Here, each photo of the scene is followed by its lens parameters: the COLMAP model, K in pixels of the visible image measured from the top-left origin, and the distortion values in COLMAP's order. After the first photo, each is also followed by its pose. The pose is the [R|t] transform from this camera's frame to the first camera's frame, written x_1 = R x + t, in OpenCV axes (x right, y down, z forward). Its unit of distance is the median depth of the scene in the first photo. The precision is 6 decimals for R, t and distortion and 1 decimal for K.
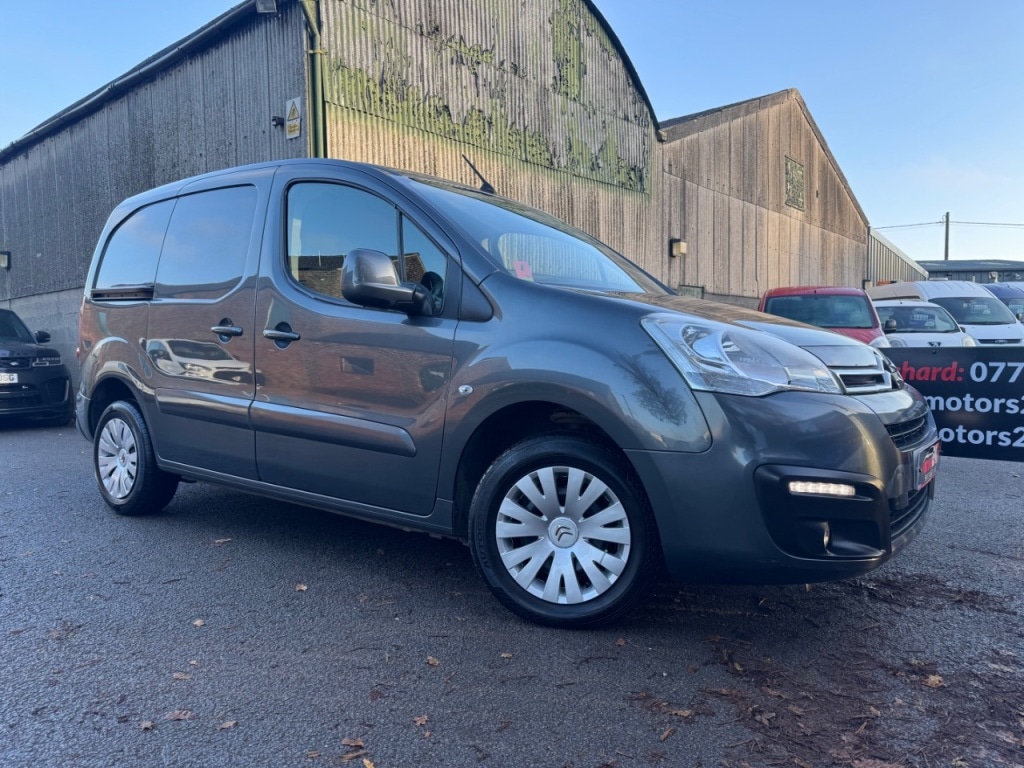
lens RADIAL K [[730.5, 0, 516.0], [0, 730.5, 385.8], [0, 0, 1]] dist [0.032414, -0.036802]
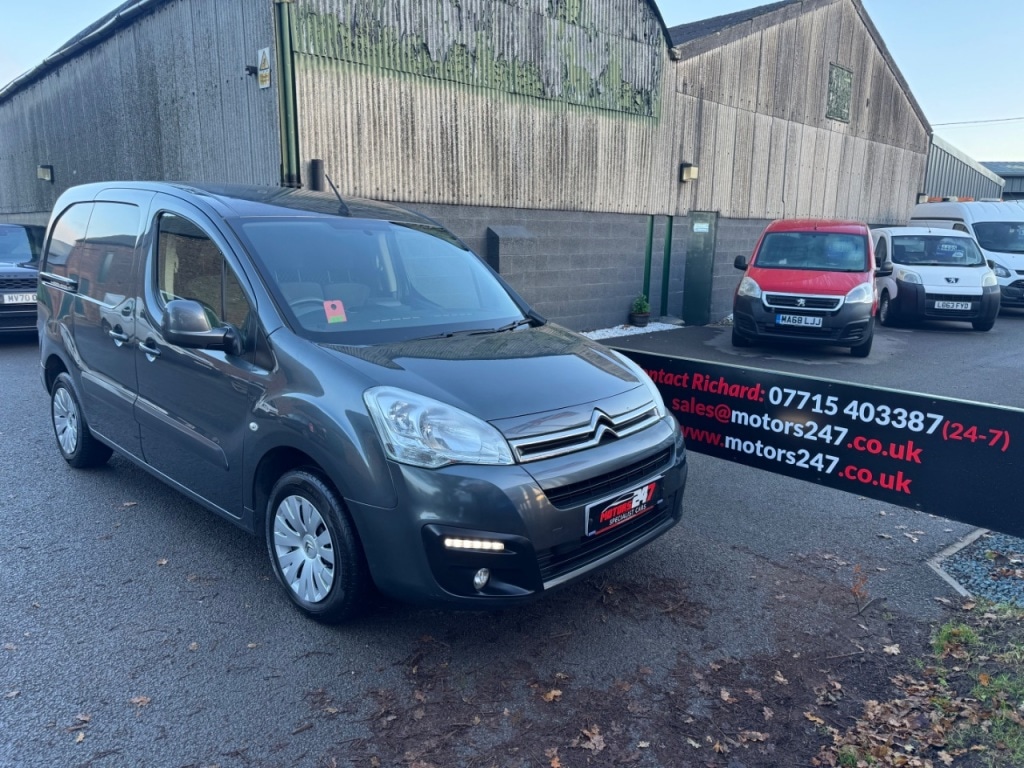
lens RADIAL K [[730.2, 0, 515.1], [0, 730.2, 387.1], [0, 0, 1]] dist [0.033890, -0.037962]
pose [[0.994580, 0.043777, -0.094304, 0.146303], [-0.028584, 0.987214, 0.156814, -0.081338], [0.099963, -0.153268, 0.983116, -0.046872]]
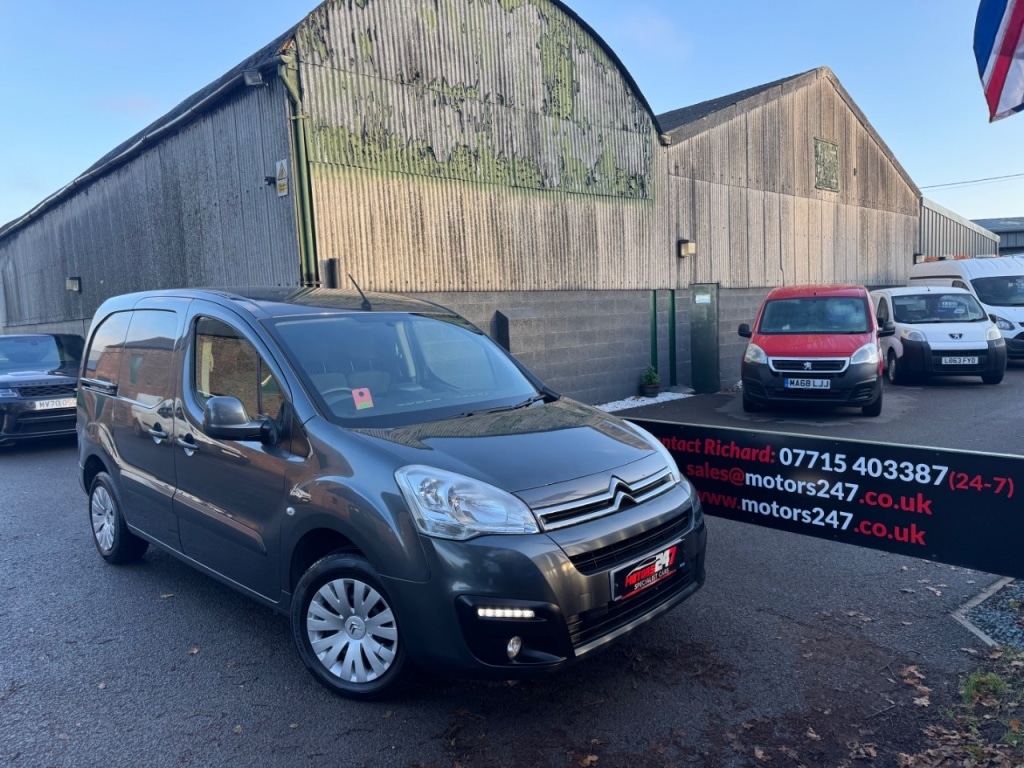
lens RADIAL K [[725.7, 0, 512.1], [0, 725.7, 386.8], [0, 0, 1]] dist [0.082973, -0.121159]
pose [[0.992880, -0.021639, -0.117138, 0.146050], [0.027589, 0.998397, 0.049414, -0.082288], [0.115881, -0.052294, 0.991886, -0.070378]]
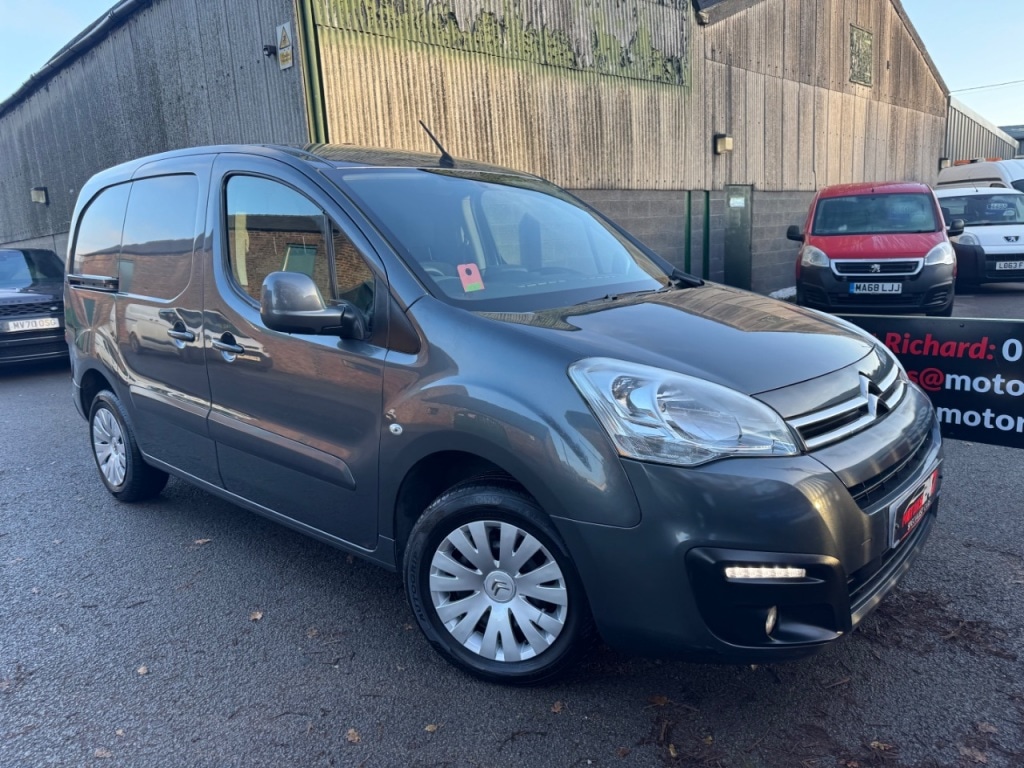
lens RADIAL K [[732.8, 0, 505.2], [0, 732.8, 386.6], [0, 0, 1]] dist [0.012968, -0.014850]
pose [[0.994866, -0.026558, -0.097649, 0.049122], [0.040892, 0.988164, 0.147852, -0.054886], [0.092567, -0.151086, 0.984177, 0.034724]]
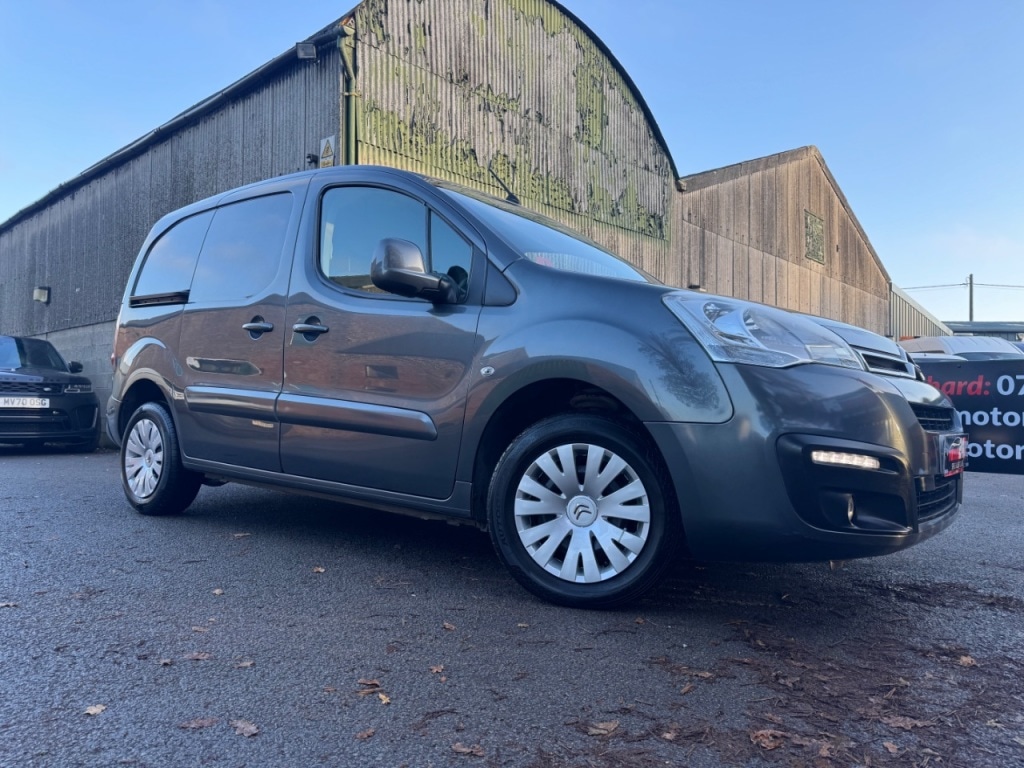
lens RADIAL K [[725.7, 0, 505.5], [0, 725.7, 383.2], [0, 0, 1]] dist [0.071275, -0.097659]
pose [[0.999012, 0.022094, -0.038570, -0.001561], [-0.025139, 0.996450, -0.080343, 0.031635], [0.036658, 0.081234, 0.996021, -0.002964]]
